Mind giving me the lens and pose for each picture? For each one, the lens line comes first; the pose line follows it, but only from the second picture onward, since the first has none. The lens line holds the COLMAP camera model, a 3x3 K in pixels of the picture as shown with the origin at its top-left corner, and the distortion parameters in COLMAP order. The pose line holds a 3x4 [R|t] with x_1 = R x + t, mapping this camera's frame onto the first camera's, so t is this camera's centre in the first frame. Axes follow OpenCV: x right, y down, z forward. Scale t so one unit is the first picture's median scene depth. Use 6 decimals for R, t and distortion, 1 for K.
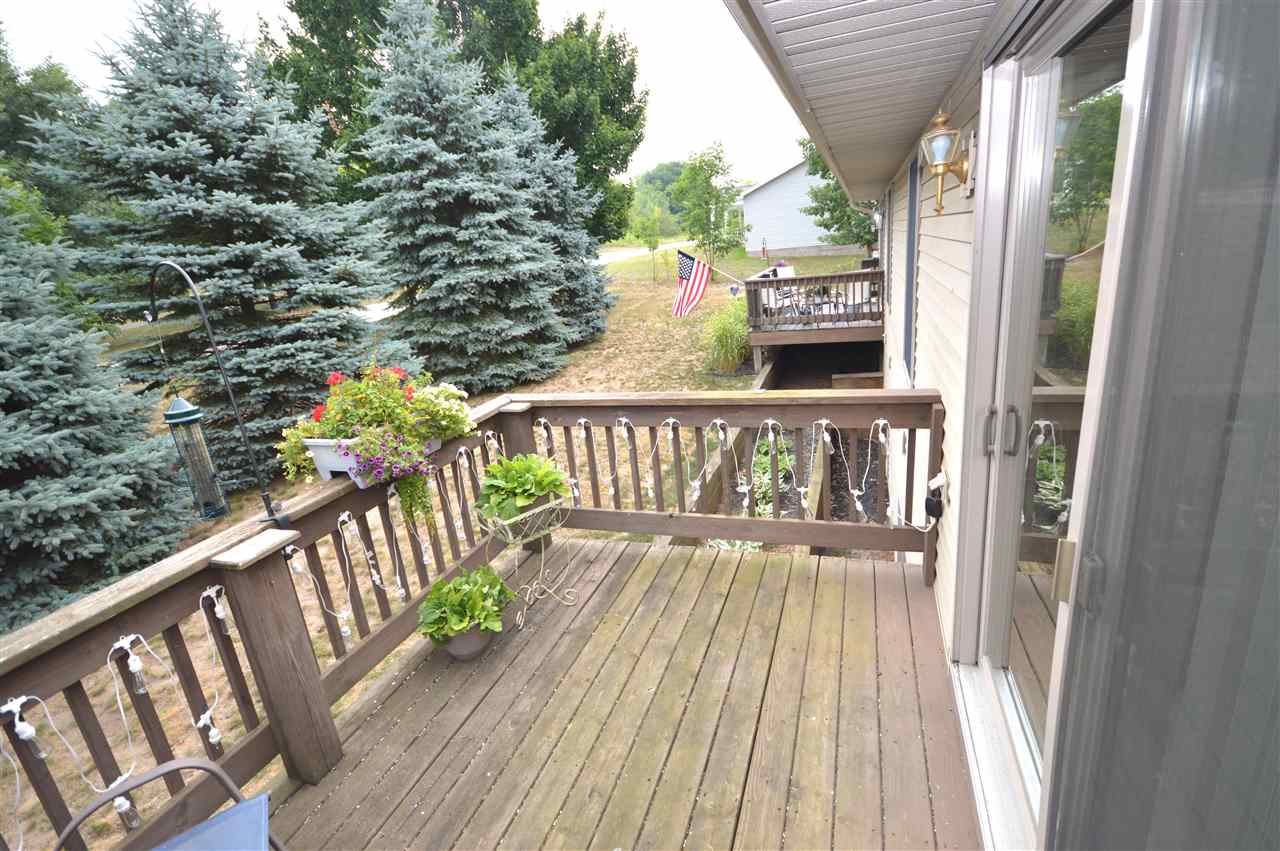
lens RADIAL K [[596.1, 0, 640.0], [0, 596.1, 425.5], [0, 0, 1]] dist [0.001490, 0.000843]
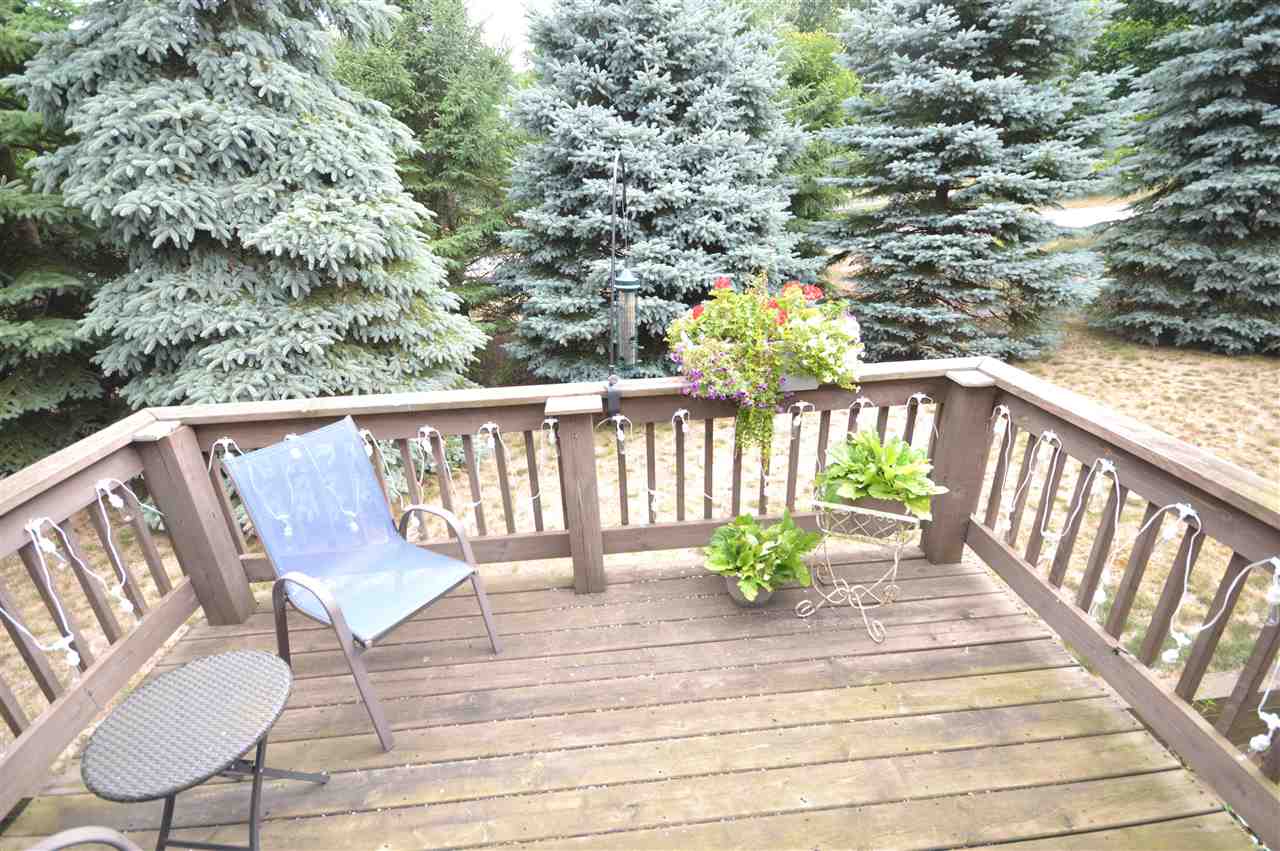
lens RADIAL K [[568.0, 0, 653.8], [0, 568.0, 422.8], [0, 0, 1]] dist [0.018260, -0.016931]
pose [[0.412198, 0.427562, -0.804539, 0.068795], [-0.266444, 0.901013, 0.342322, -0.037028], [0.871264, 0.073260, 0.485317, 0.105159]]
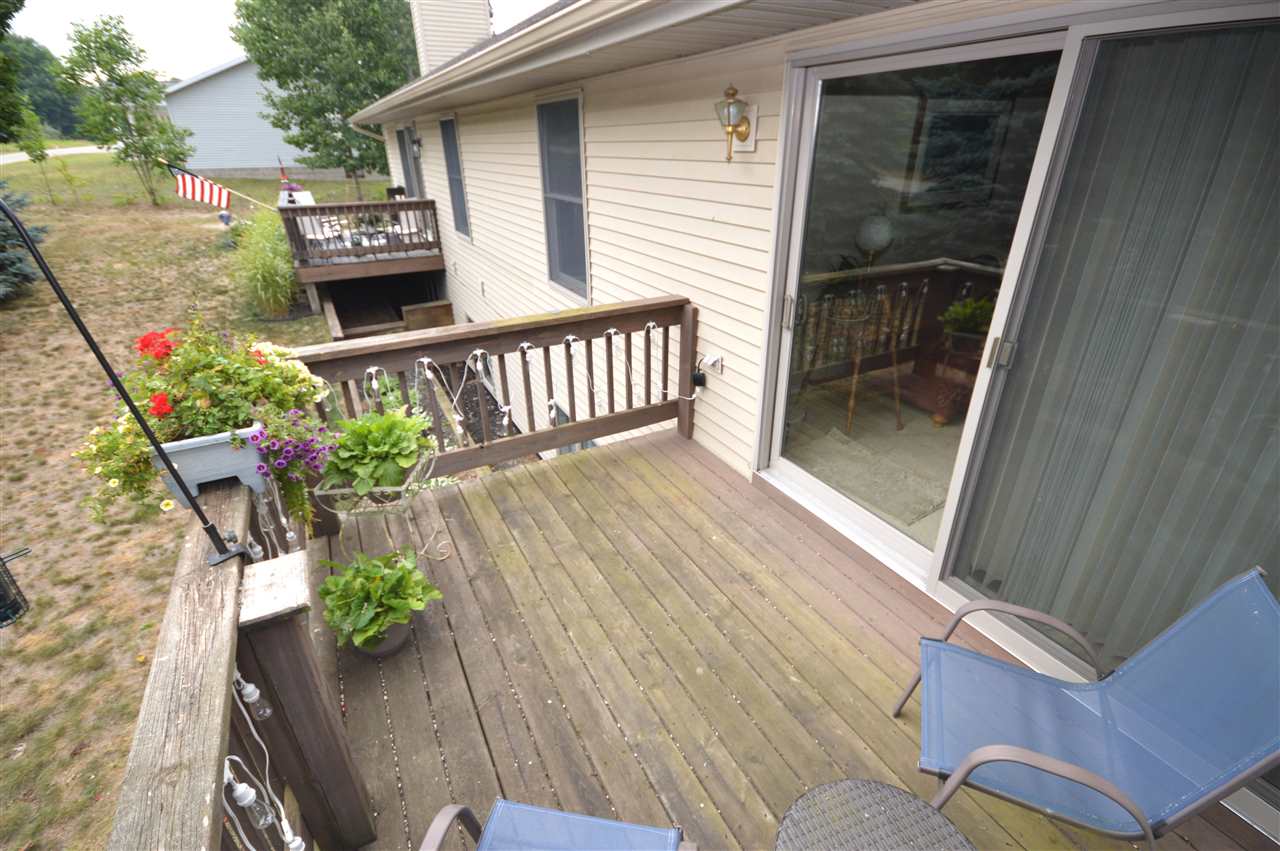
lens RADIAL K [[584.9, 0, 640.0], [0, 584.9, 425.5], [0, 0, 1]] dist [0.000338, -0.000119]
pose [[0.673559, -0.240402, 0.698946, -0.138838], [0.158776, 0.970613, 0.180834, -0.006697], [-0.721879, -0.010827, 0.691935, 0.036728]]
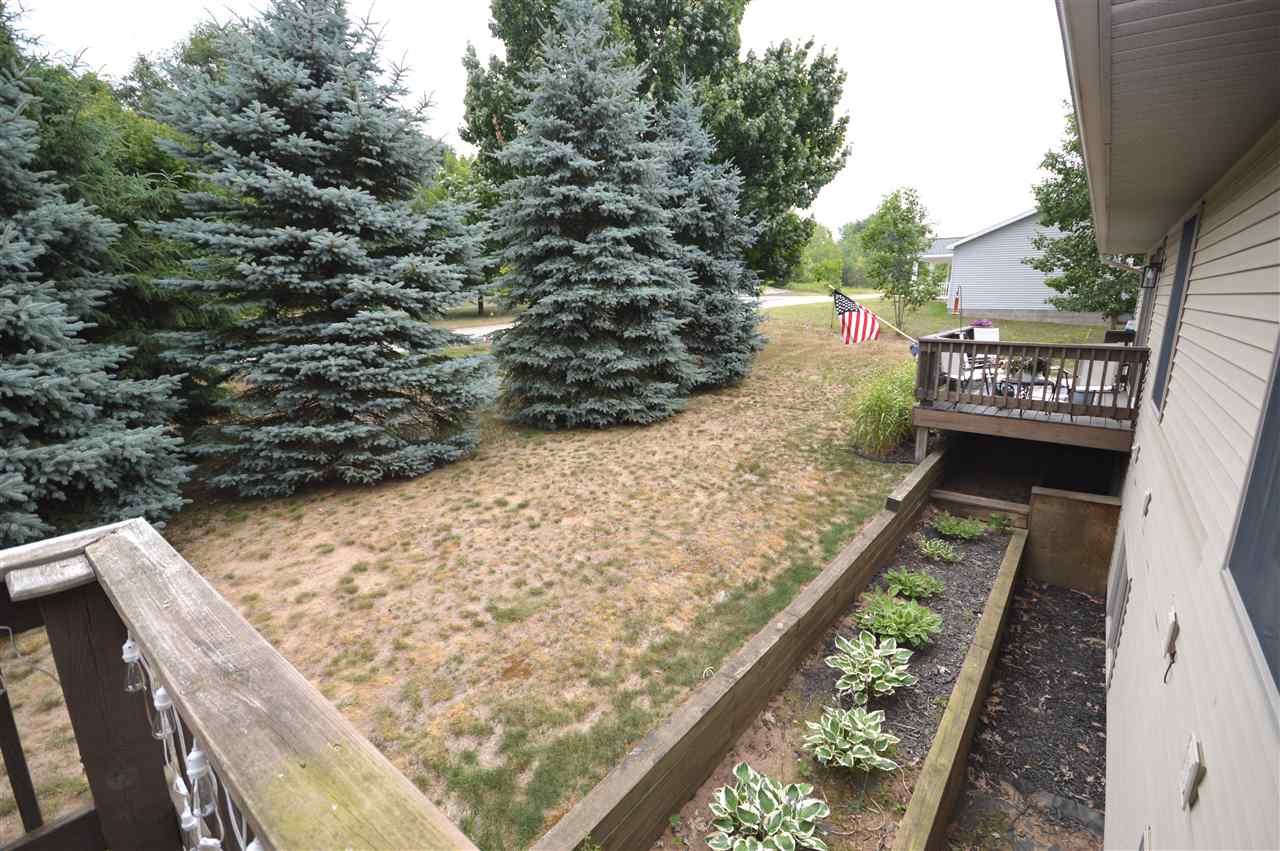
lens RADIAL K [[565.3, 0, 641.6], [0, 565.3, 427.6], [0, 0, 1]] dist [-0.003819, 0.000072]
pose [[0.940963, 0.167146, -0.294366, 0.076193], [-0.180219, 0.983468, -0.017651, -0.059104], [0.286550, 0.069660, 0.955530, 0.237978]]
